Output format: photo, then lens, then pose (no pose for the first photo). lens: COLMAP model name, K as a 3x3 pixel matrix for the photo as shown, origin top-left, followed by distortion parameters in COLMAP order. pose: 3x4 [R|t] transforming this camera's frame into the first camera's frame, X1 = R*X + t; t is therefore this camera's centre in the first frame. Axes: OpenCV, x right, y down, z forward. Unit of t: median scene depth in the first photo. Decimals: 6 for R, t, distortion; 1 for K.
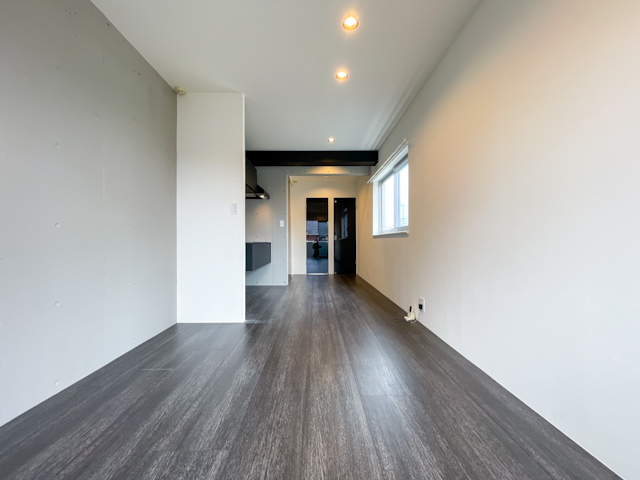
lens RADIAL K [[261.3, 0, 316.6], [0, 261.3, 240.1], [0, 0, 1]] dist [0.001733, 0.000503]
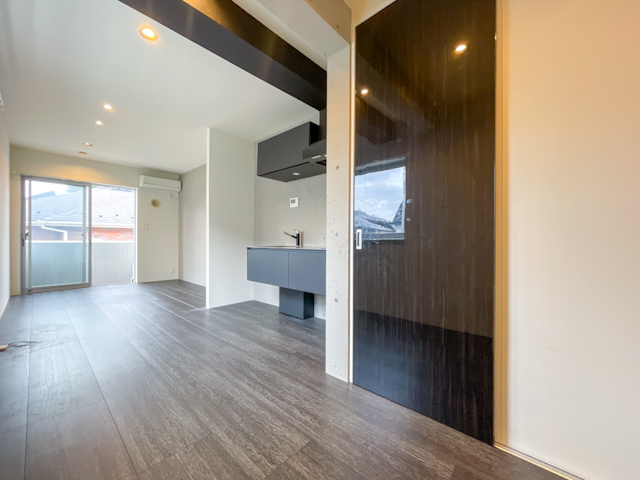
lens RADIAL K [[261.3, 0, 322.5], [0, 261.3, 240.8], [0, 0, 1]] dist [0.001733, 0.000503]
pose [[-0.678310, -0.007964, -0.734733, 0.358667], [-0.013521, 0.999907, 0.001644, -0.015354], [0.734651, 0.011049, -0.678355, 0.872398]]
